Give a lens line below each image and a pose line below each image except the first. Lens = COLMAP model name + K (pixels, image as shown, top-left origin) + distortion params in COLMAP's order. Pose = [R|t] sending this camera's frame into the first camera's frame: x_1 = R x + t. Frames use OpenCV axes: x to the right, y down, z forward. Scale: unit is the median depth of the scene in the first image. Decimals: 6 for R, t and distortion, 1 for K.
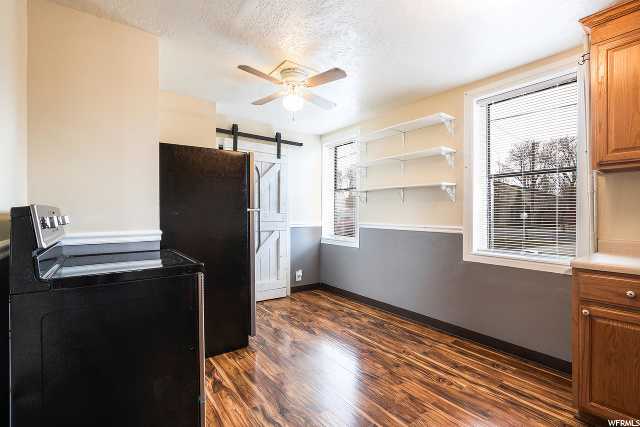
lens RADIAL K [[293.4, 0, 319.6], [0, 293.4, 212.9], [0, 0, 1]] dist [0.003719, -0.000271]
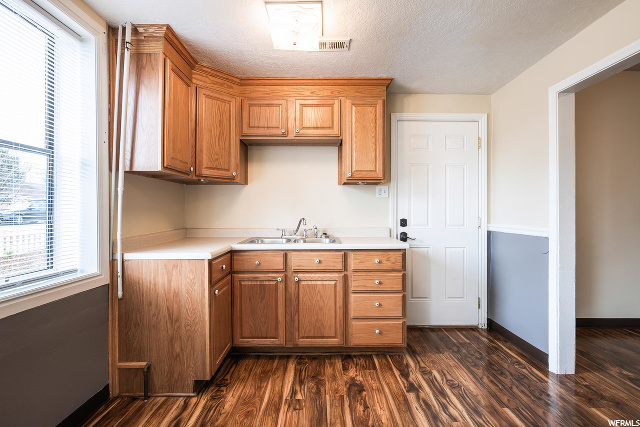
lens RADIAL K [[306.8, 0, 318.6], [0, 306.8, 210.0], [0, 0, 1]] dist [-0.010480, 0.000739]
pose [[-0.804732, 0.007492, 0.593592, -0.179017], [0.006043, 0.999972, -0.004428, 0.004781], [-0.593608, 0.000024, -0.804754, 1.589867]]
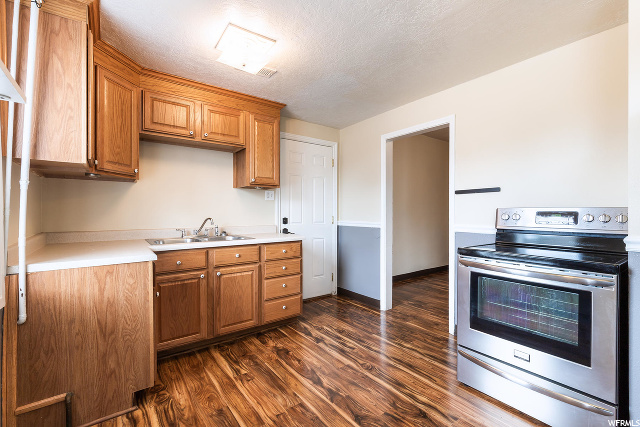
lens RADIAL K [[293.4, 0, 320.9], [0, 293.4, 213.7], [0, 0, 1]] dist [0.003719, -0.000271]
pose [[-0.999832, 0.002873, -0.018080, 0.232389], [0.002700, 0.999950, 0.009591, 0.002795], [0.018106, 0.009541, -0.999791, 1.965089]]
